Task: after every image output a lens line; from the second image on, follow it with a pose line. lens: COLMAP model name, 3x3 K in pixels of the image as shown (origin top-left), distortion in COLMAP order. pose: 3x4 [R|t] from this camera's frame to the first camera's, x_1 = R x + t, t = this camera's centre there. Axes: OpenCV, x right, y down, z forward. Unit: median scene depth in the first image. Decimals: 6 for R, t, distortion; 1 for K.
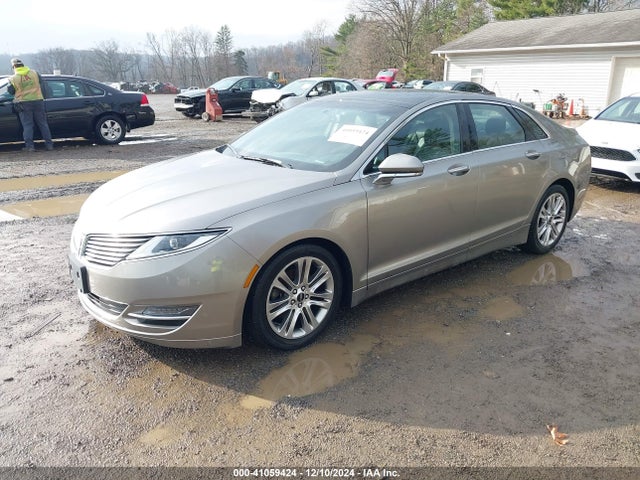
lens RADIAL K [[502.7, 0, 321.9], [0, 502.7, 239.9], [0, 0, 1]] dist [0.009123, -0.010160]
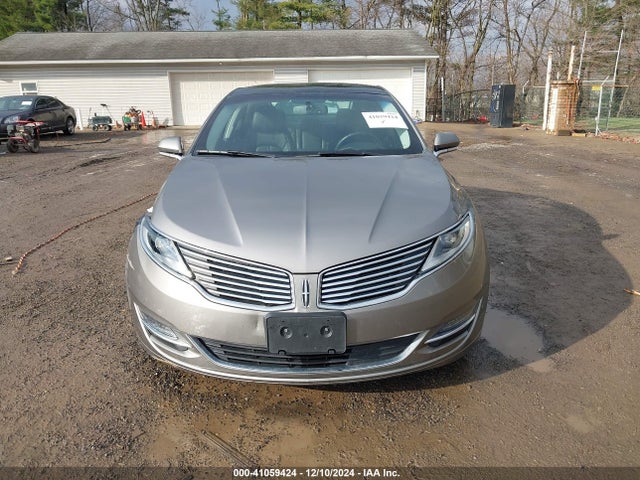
lens RADIAL K [[502.7, 0, 321.9], [0, 502.7, 239.9], [0, 0, 1]] dist [0.009123, -0.010160]
pose [[0.629046, -0.229140, 0.742829, -0.180867], [0.253130, 0.963868, 0.082967, -0.020139], [-0.735001, 0.135842, 0.664320, 0.098325]]
